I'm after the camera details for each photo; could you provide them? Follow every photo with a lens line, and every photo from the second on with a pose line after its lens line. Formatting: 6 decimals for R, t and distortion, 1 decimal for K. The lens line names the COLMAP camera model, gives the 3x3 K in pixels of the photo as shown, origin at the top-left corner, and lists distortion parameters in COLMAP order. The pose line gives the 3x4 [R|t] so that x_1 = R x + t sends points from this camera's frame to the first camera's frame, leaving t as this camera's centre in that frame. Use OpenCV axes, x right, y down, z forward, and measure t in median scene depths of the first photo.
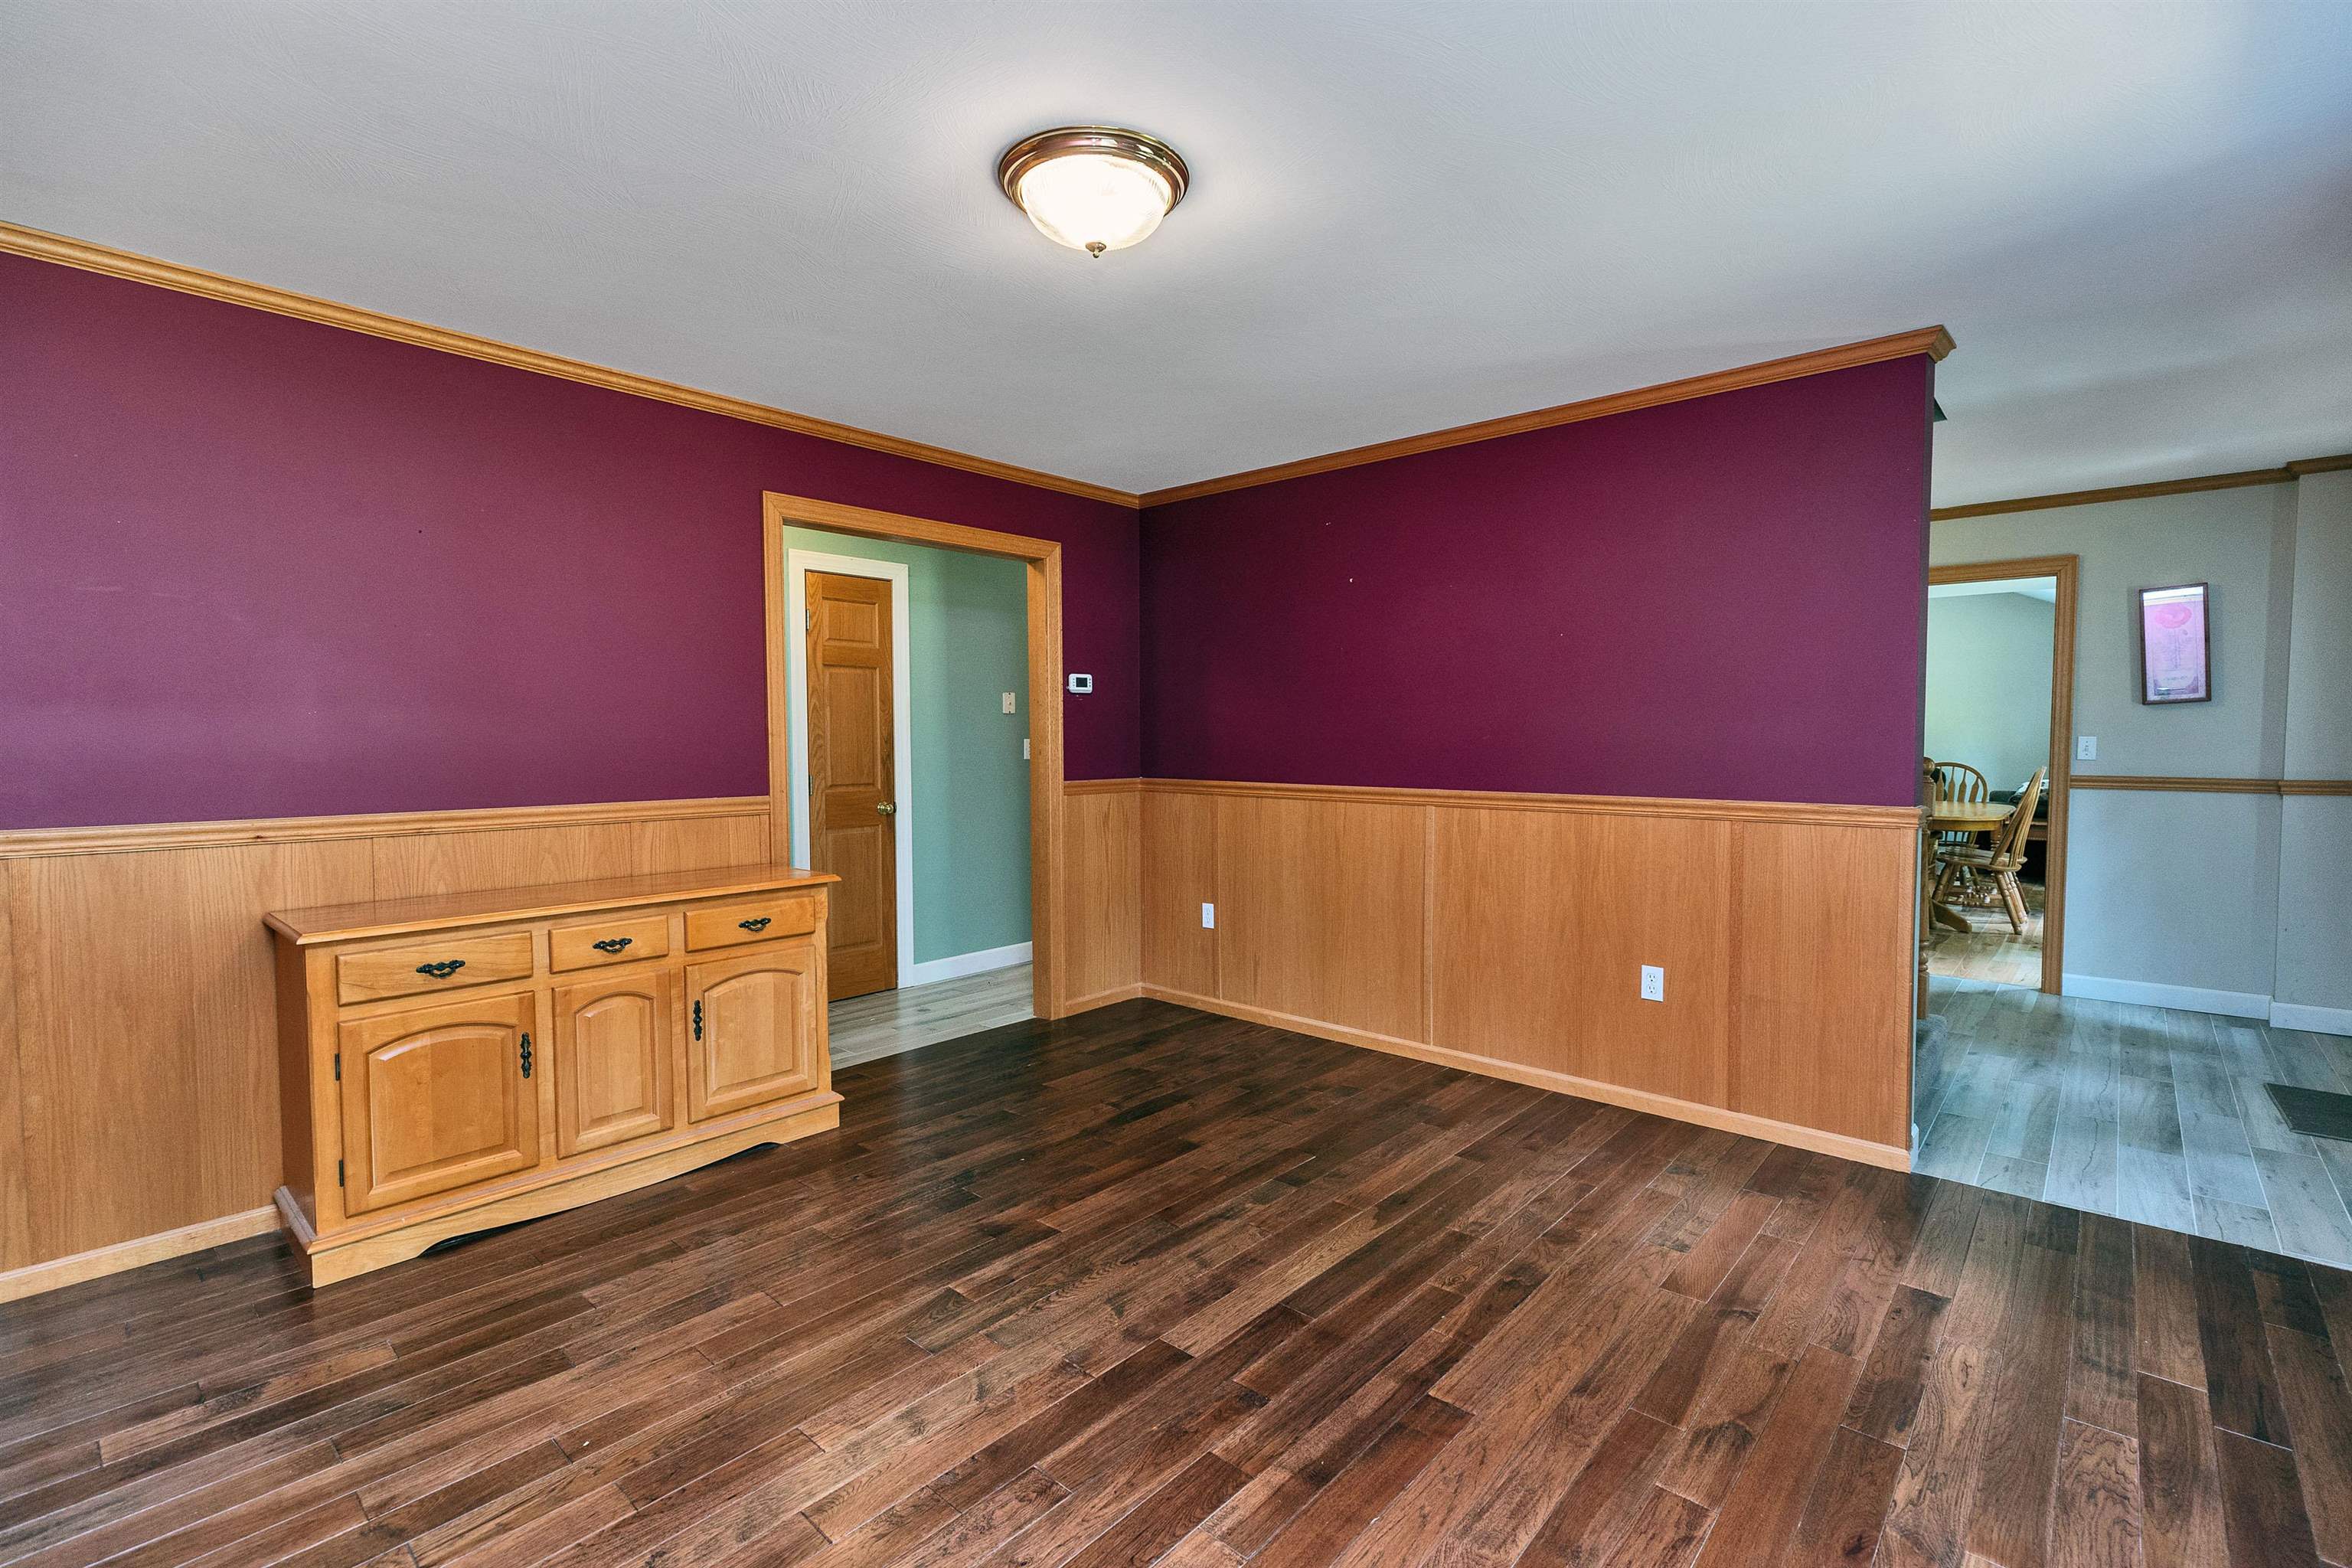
lens RADIAL K [[1052.0, 0, 1170.2], [0, 1052.0, 779.4], [0, 0, 1]] dist [0.016818, 0.000617]
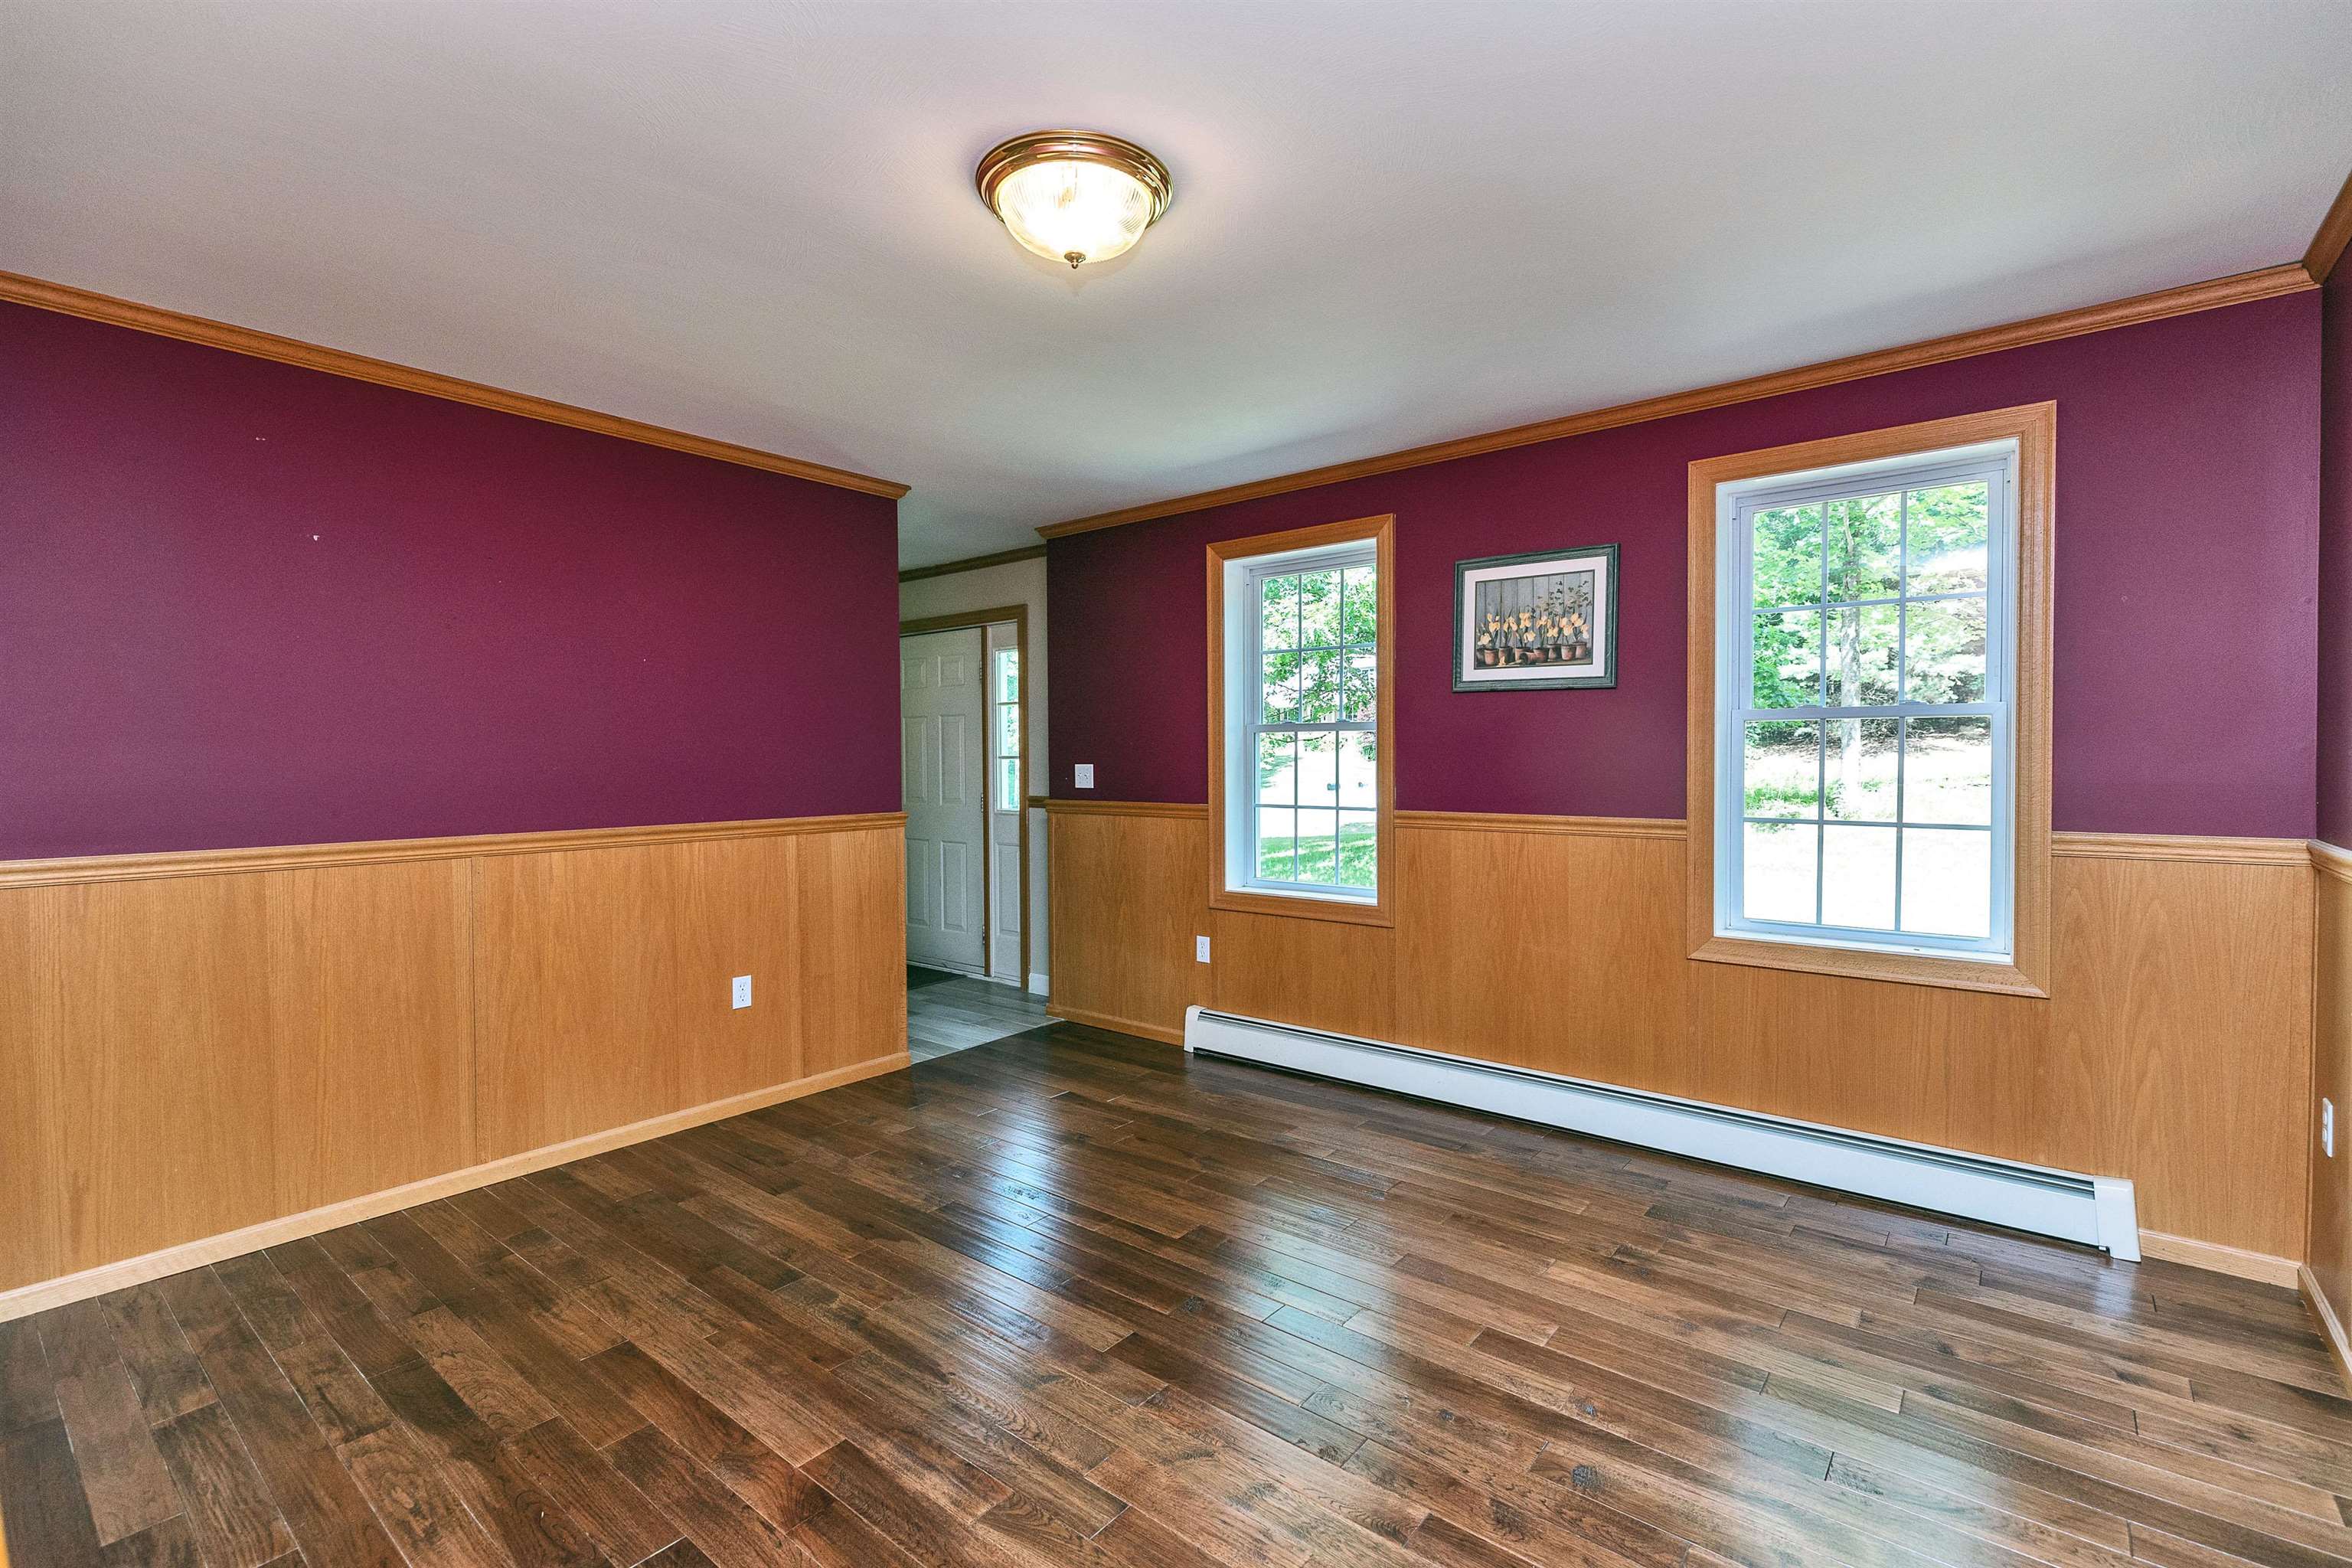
lens RADIAL K [[1052.0, 0, 1170.1], [0, 1052.0, 781.6], [0, 0, 1]] dist [0.016818, 0.000617]
pose [[-0.050830, -0.014598, 0.998601, -0.684513], [0.047516, 0.998725, 0.017019, -0.021771], [-0.997576, 0.048315, -0.050071, 0.644631]]
